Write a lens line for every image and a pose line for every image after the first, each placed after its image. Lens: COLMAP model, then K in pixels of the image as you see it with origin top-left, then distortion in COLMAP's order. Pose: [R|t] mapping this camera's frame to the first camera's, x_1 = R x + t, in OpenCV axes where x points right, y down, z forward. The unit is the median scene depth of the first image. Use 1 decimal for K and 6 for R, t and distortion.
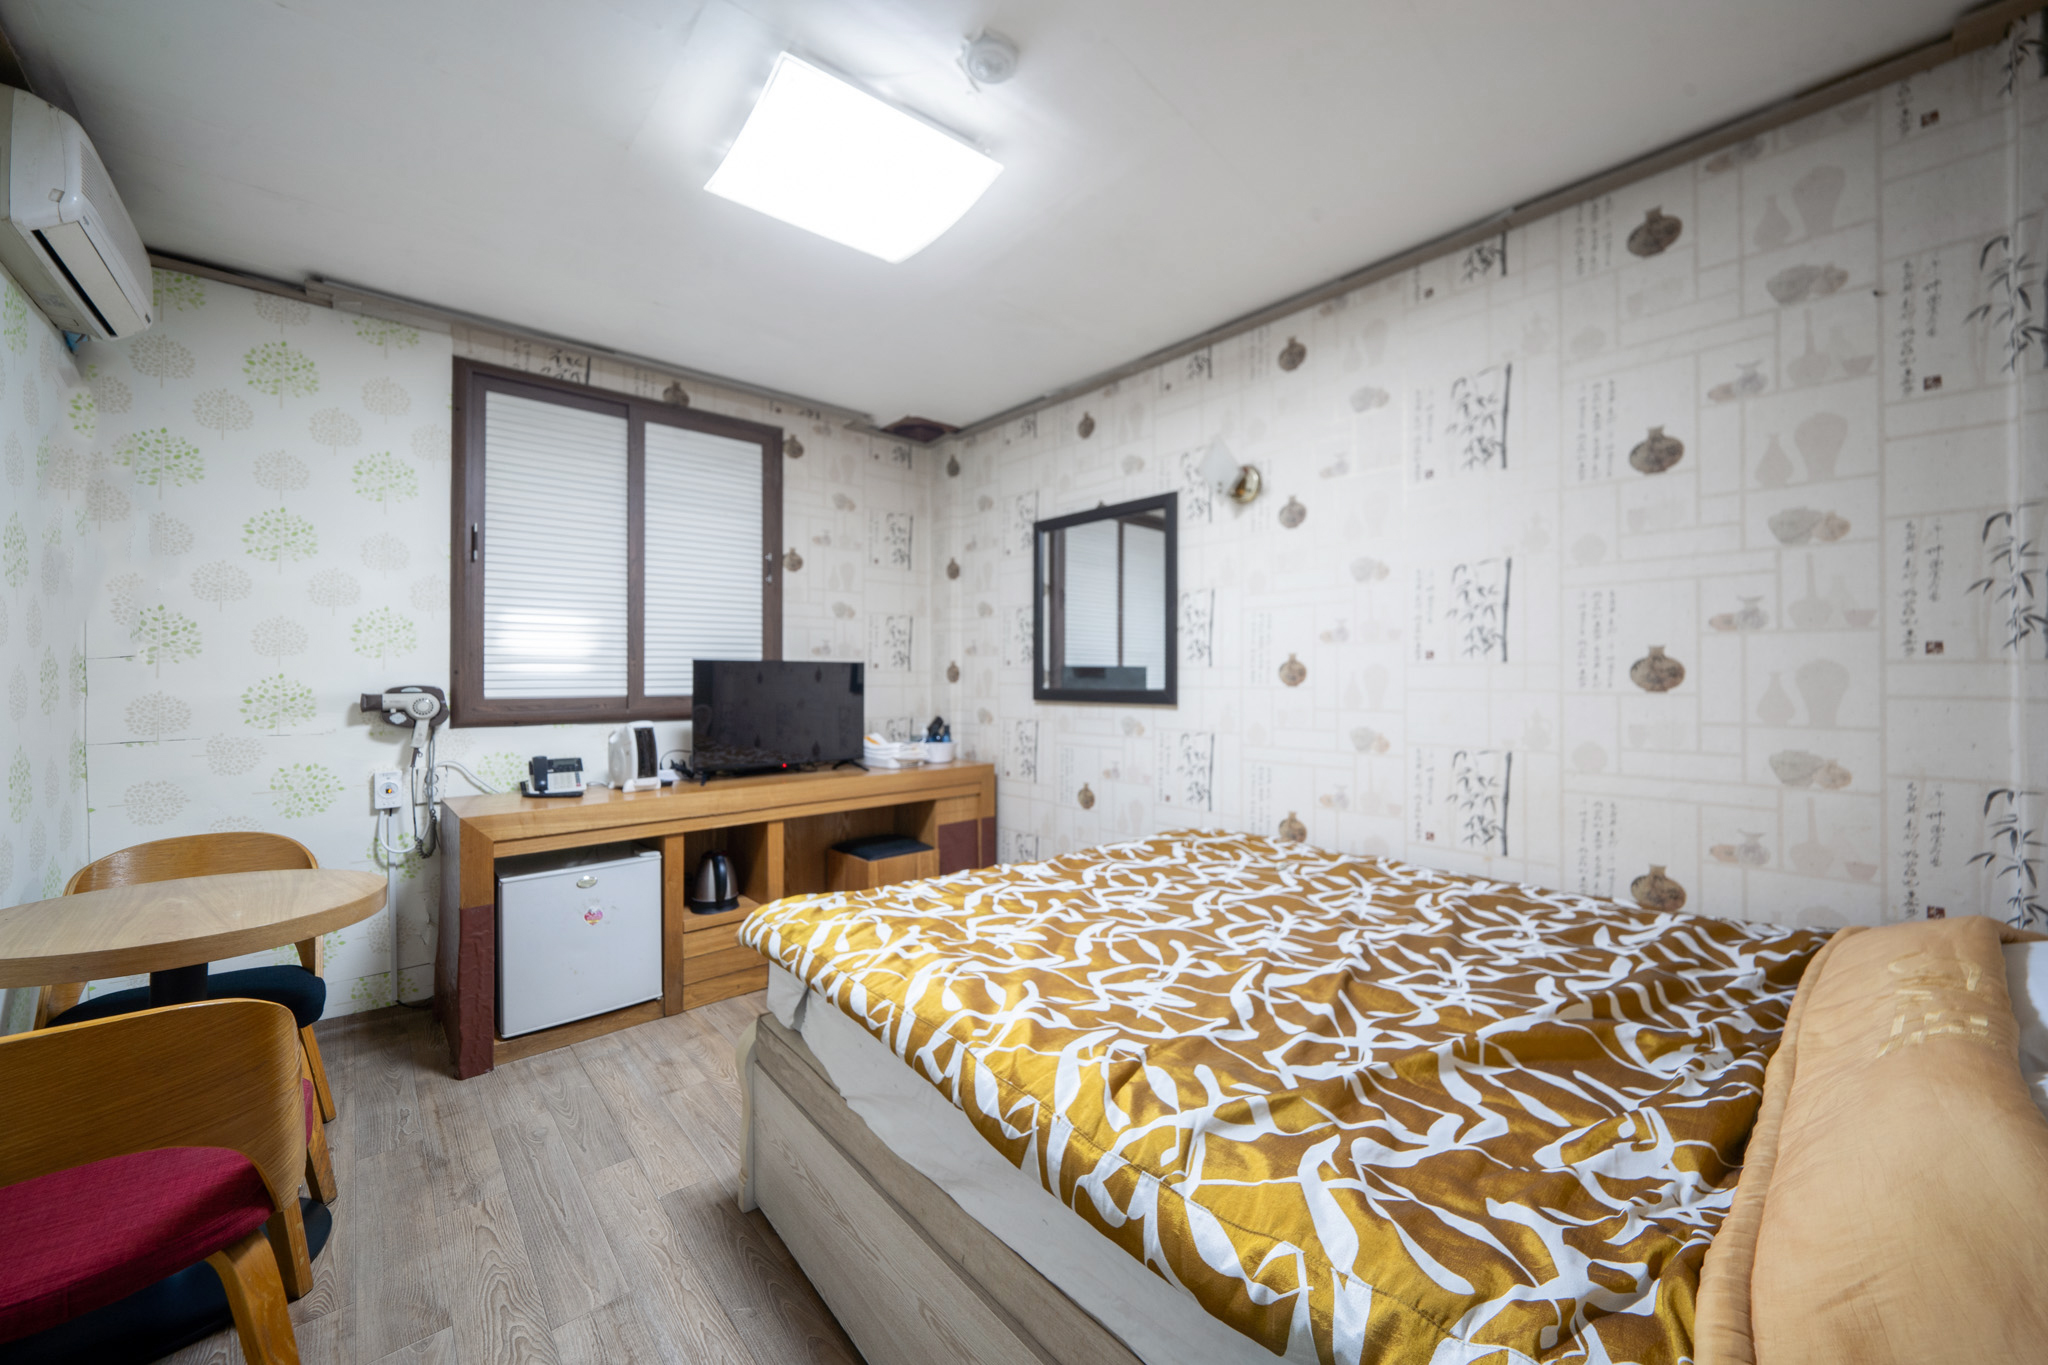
lens RADIAL K [[771.8, 0, 1034.0], [0, 771.8, 680.6], [0, 0, 1]] dist [0.002684, -0.000393]
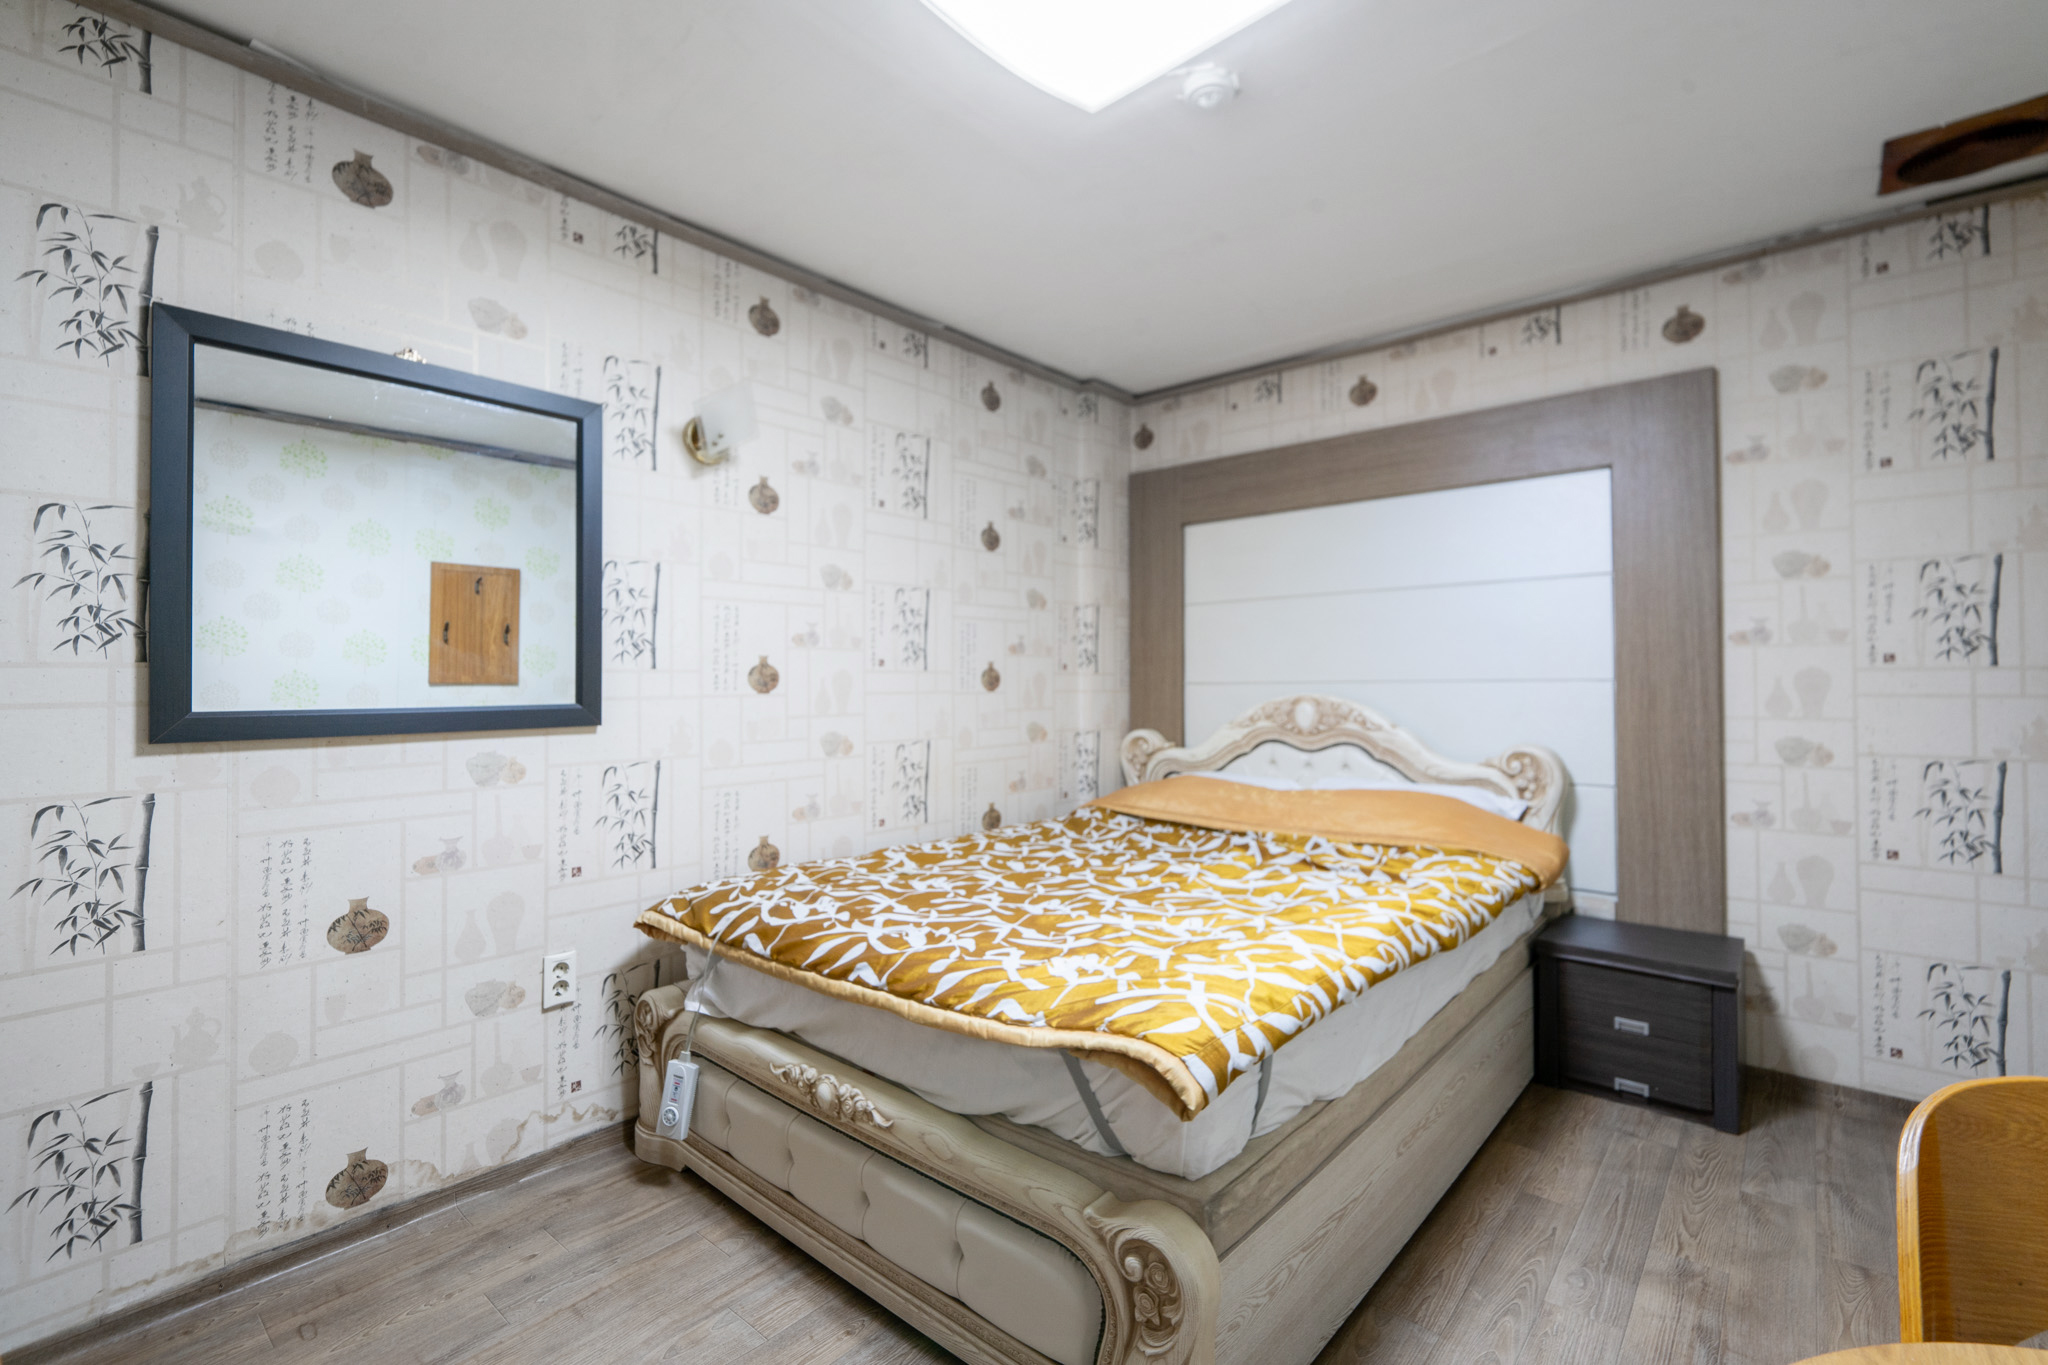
lens RADIAL K [[918.1, 0, 1036.9], [0, 918.1, 678.7], [0, 0, 1]] dist [0.012183, 0.000172]
pose [[-0.143762, 0.001049, 0.989612, -0.748318], [0.009978, 0.999950, 0.000389, -0.006569], [-0.989562, 0.009930, -0.143765, 0.842435]]
